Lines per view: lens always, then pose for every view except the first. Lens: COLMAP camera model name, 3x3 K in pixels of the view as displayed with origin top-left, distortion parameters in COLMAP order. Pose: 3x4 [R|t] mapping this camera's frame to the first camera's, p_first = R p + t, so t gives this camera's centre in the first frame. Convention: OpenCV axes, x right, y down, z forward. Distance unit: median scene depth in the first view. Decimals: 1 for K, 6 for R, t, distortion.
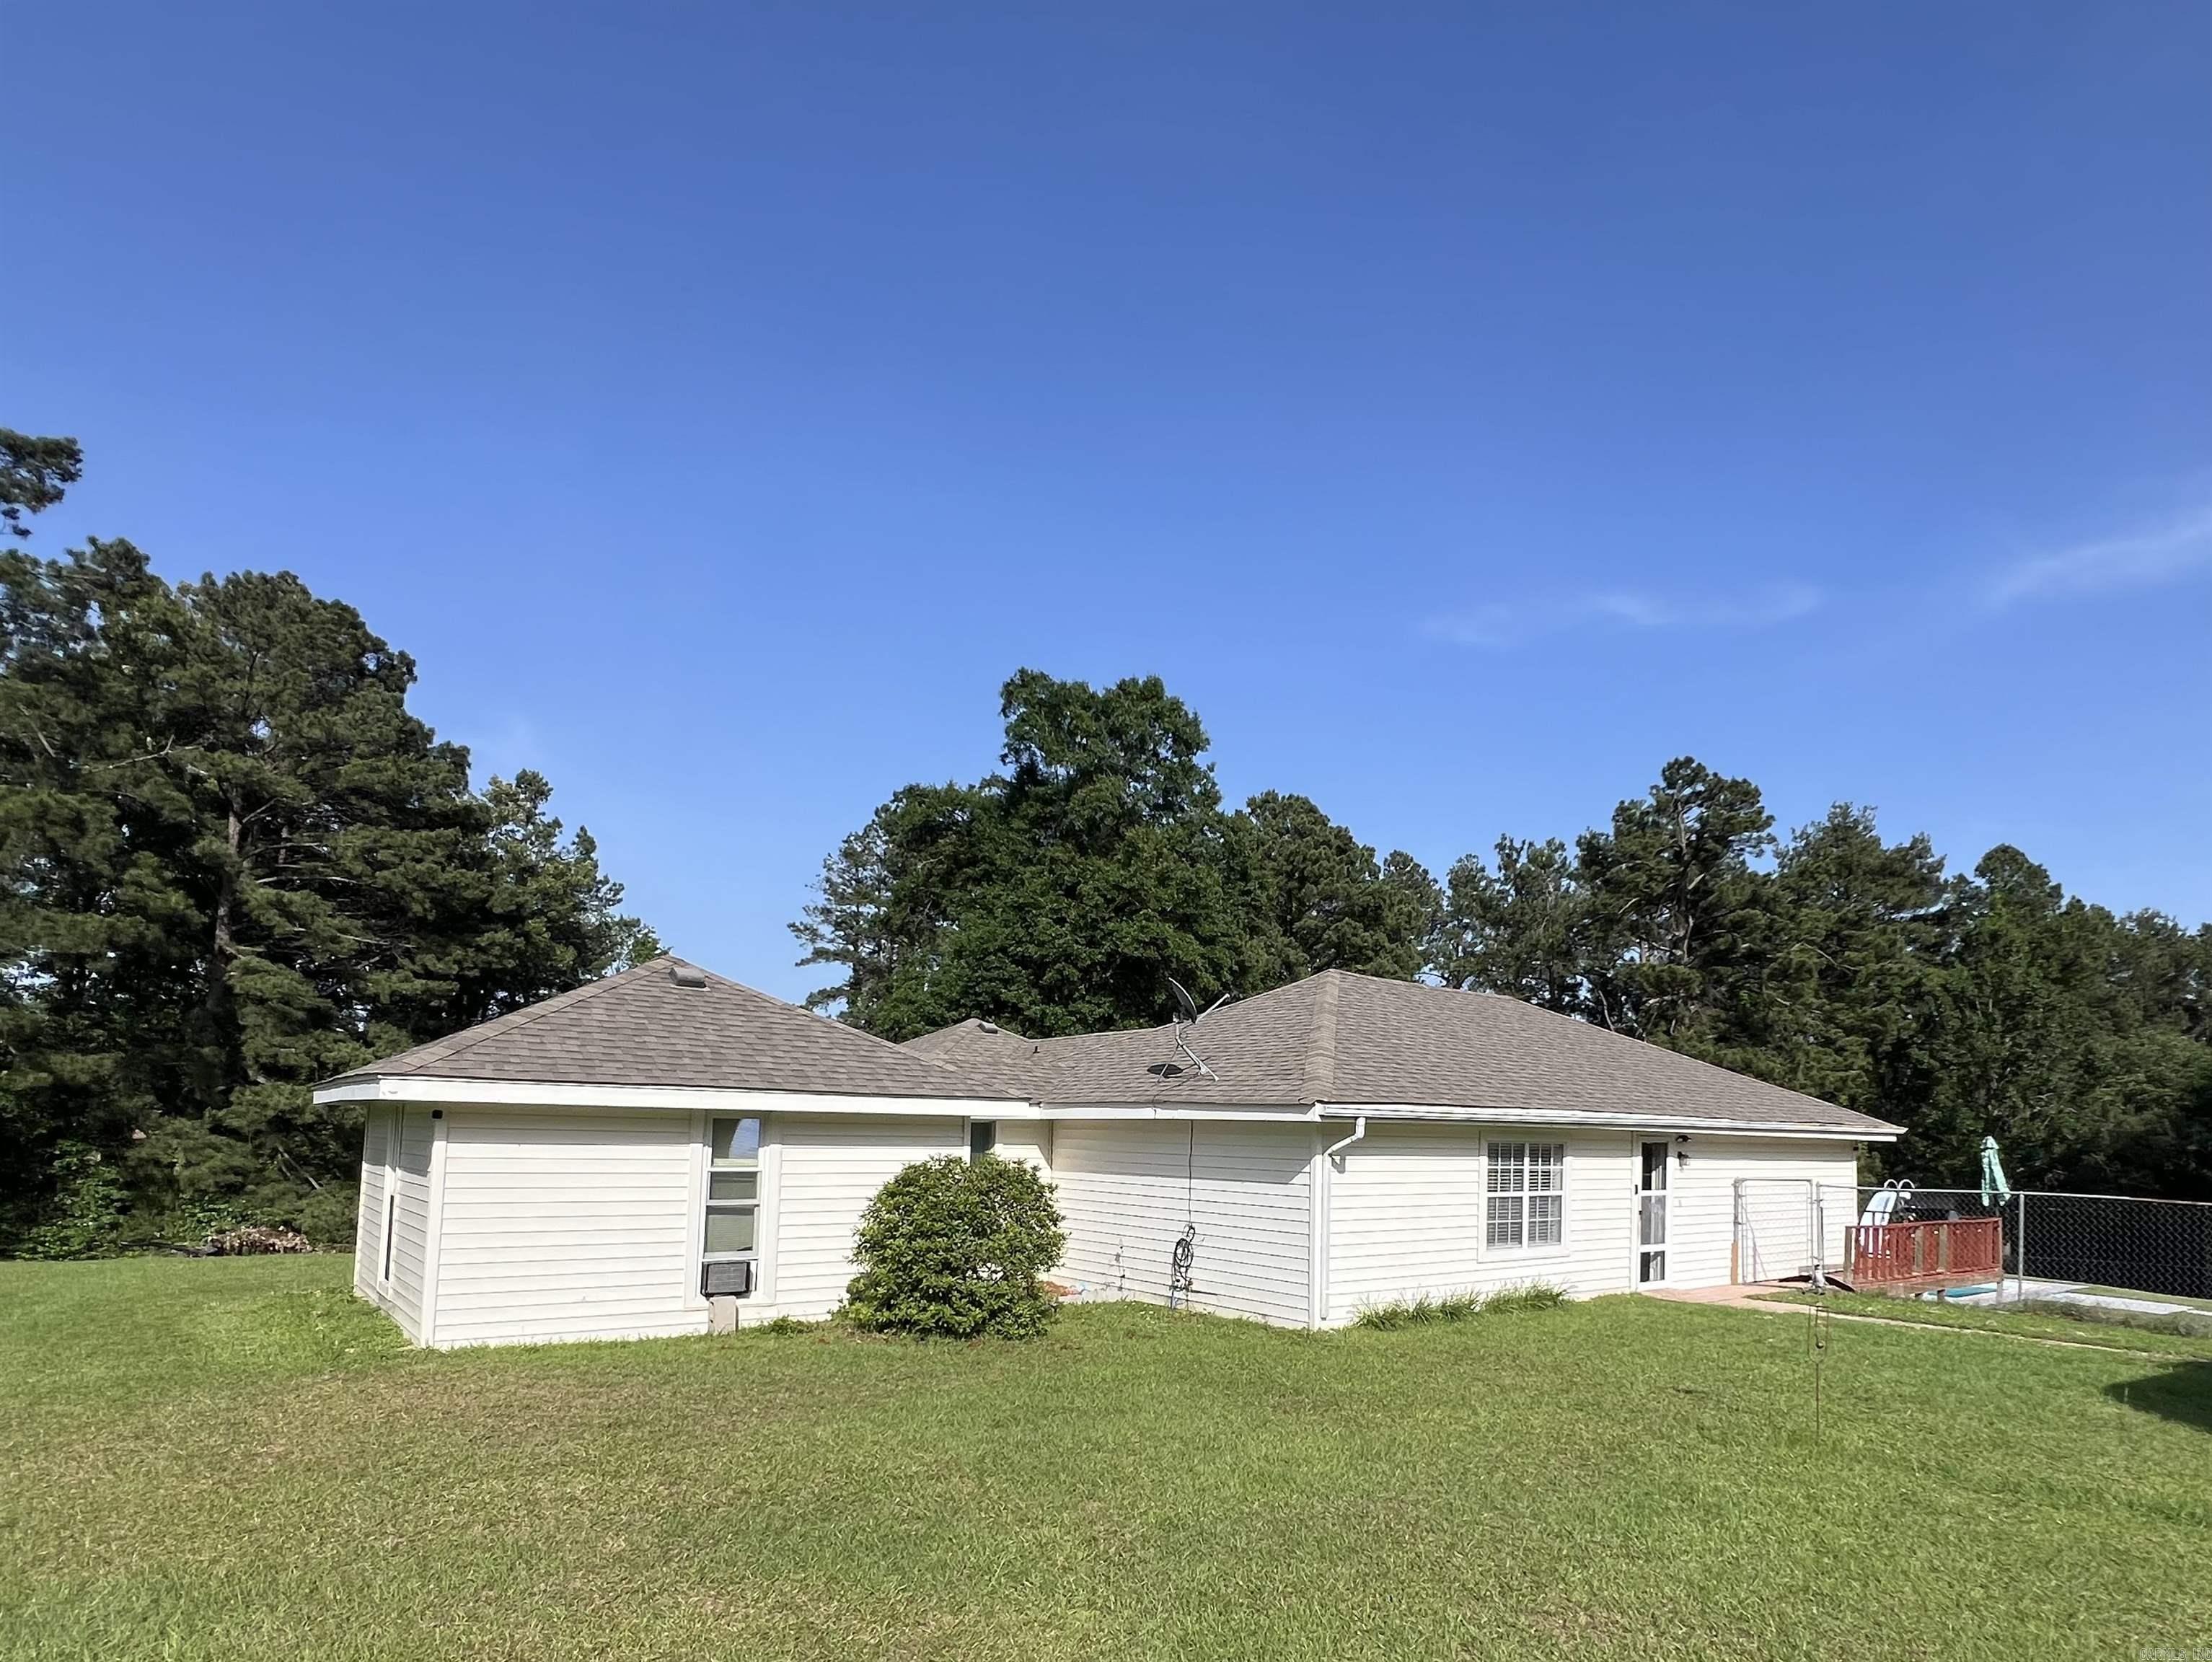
lens RADIAL K [[1245.6, 0, 1242.9], [0, 1245.6, 1047.6], [0, 0, 1]] dist [-0.004359, -0.002167]
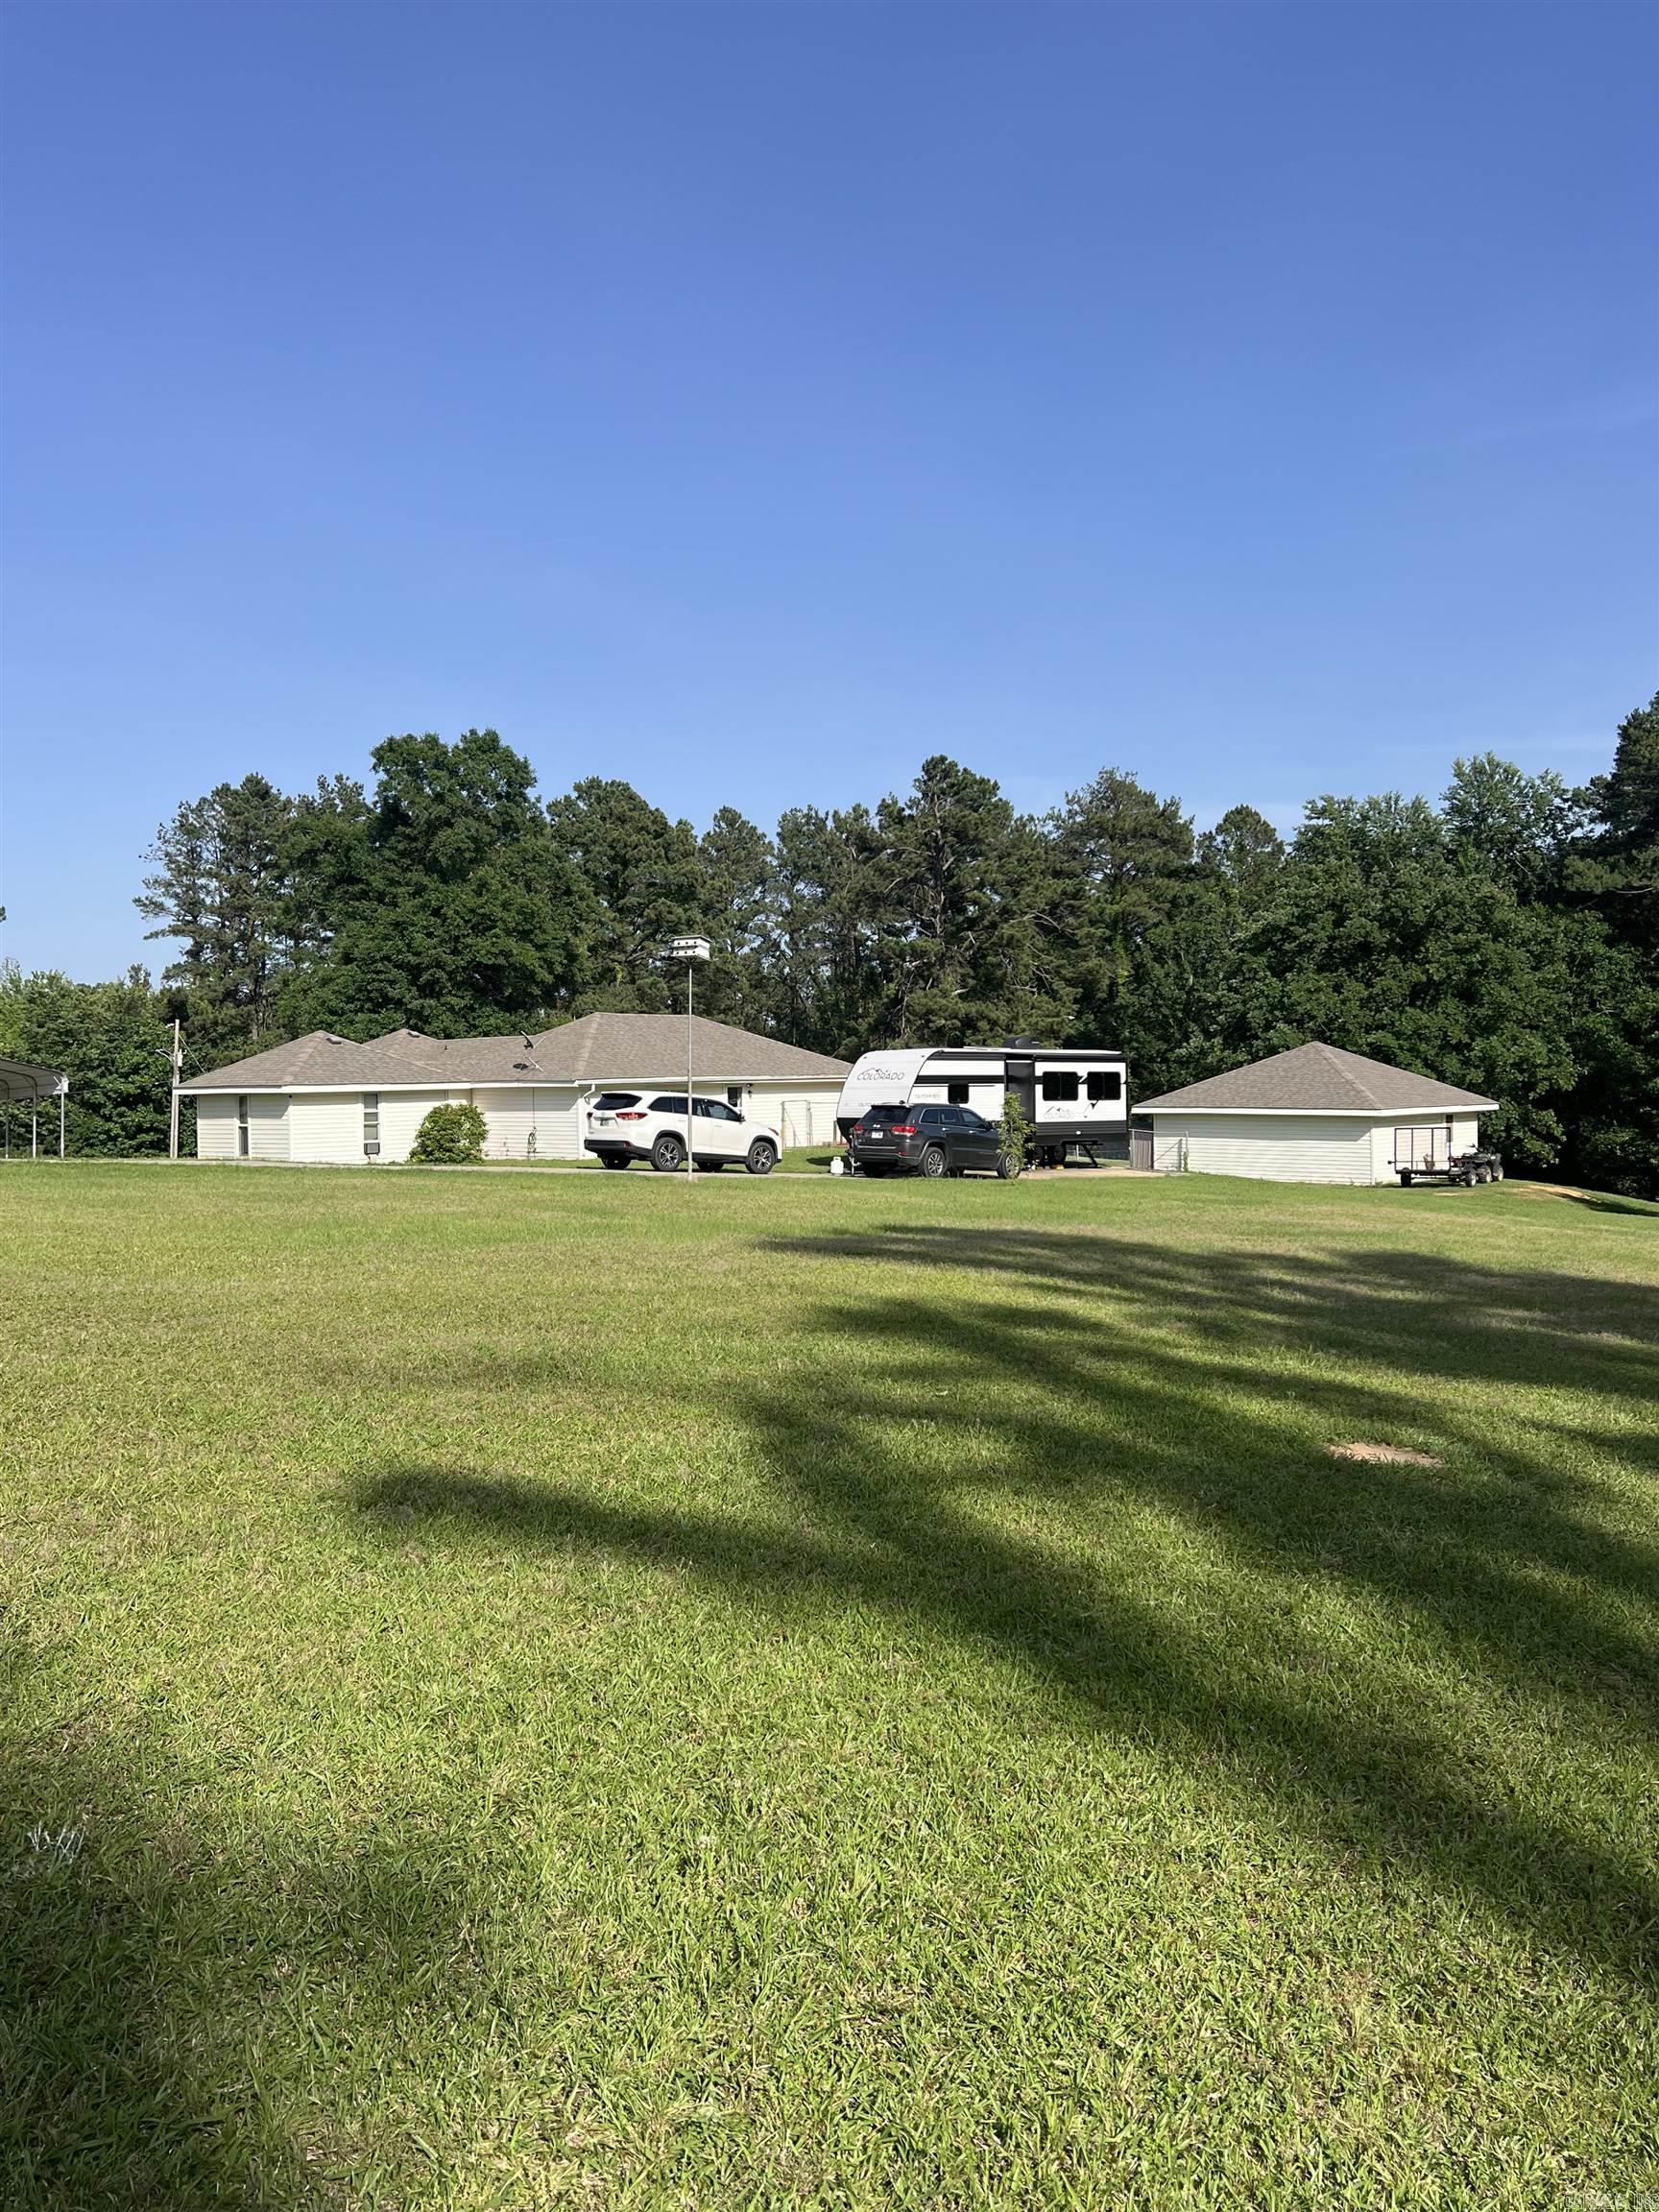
lens RADIAL K [[1710.0, 0, 823.3], [0, 1710.0, 1103.2], [0, 0, 1]] dist [0.027327, -0.016882]
pose [[0.991777, -0.041512, 0.121055, 0.039764], [0.030946, 0.995649, 0.087895, -0.063899], [-0.124177, -0.083426, 0.988747, -0.821714]]
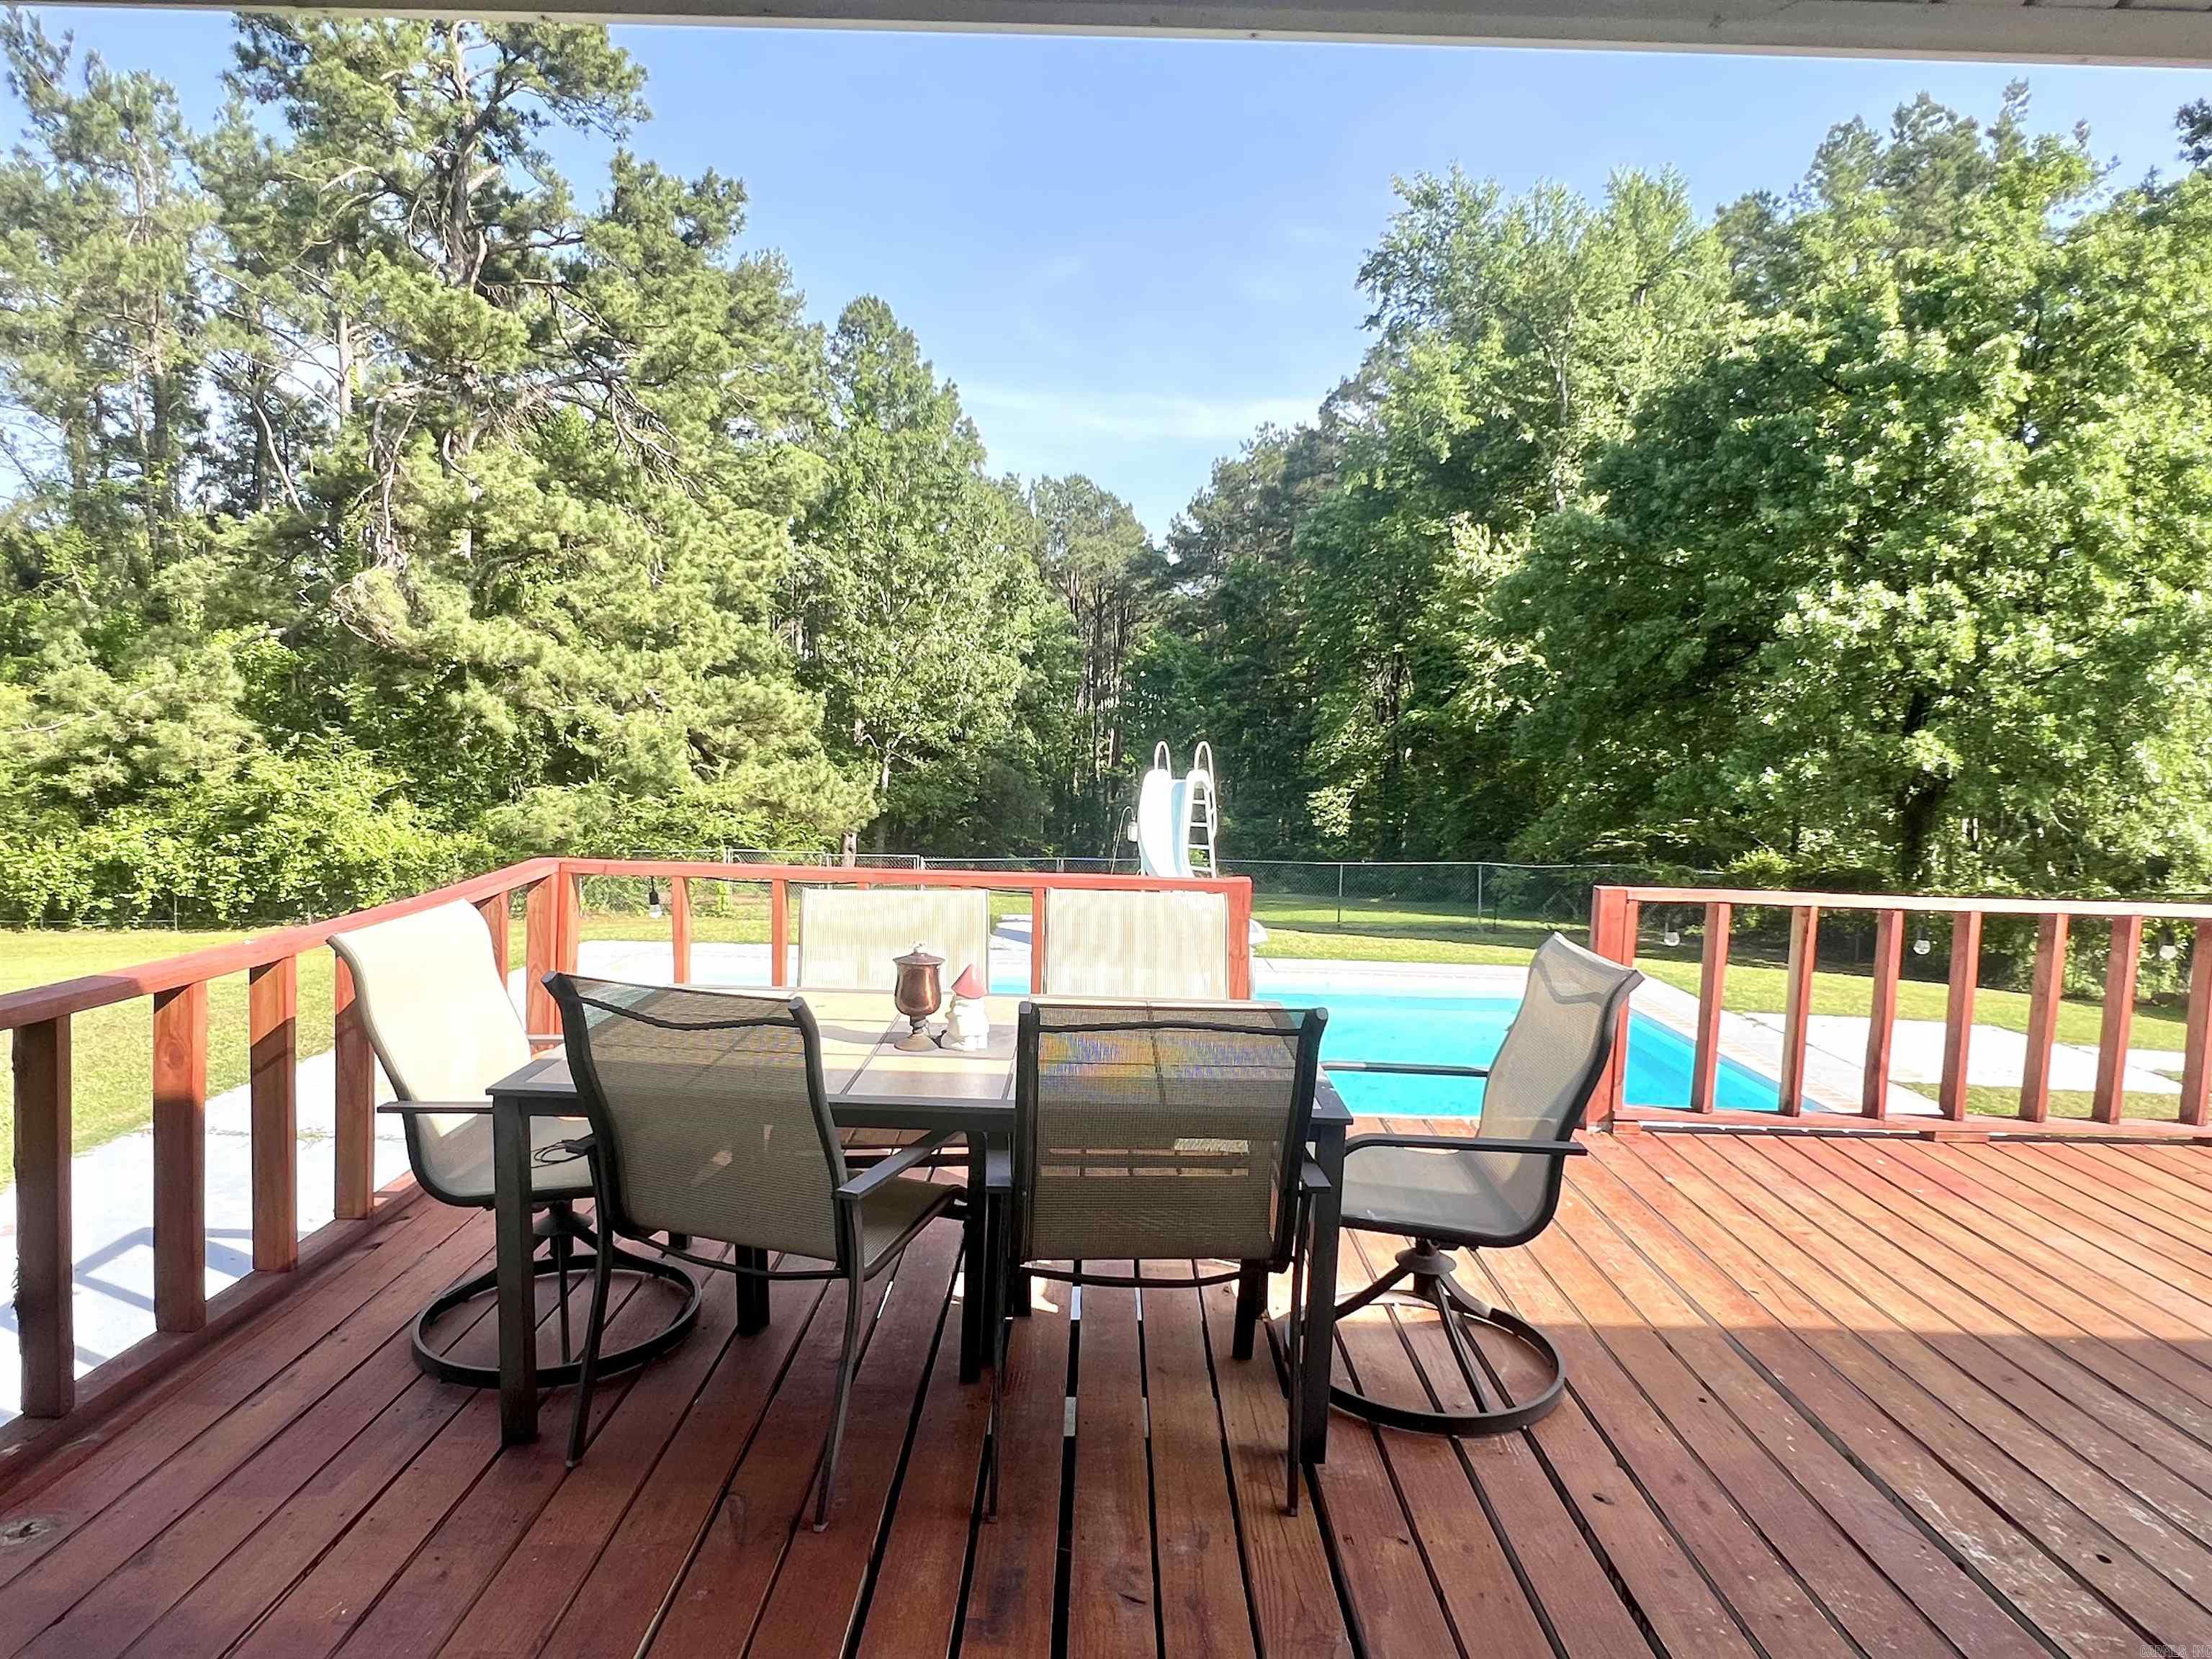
lens RADIAL K [[1277.0, 0, 1110.2], [0, 1277.0, 834.3], [0, 0, 1]] dist [0.000107, -0.008472]
pose [[0.626283, -0.067546, 0.776664, 0.122151], [-0.073804, 0.986628, 0.145319, 0.055029], [-0.776095, -0.148332, 0.612923, 0.550047]]
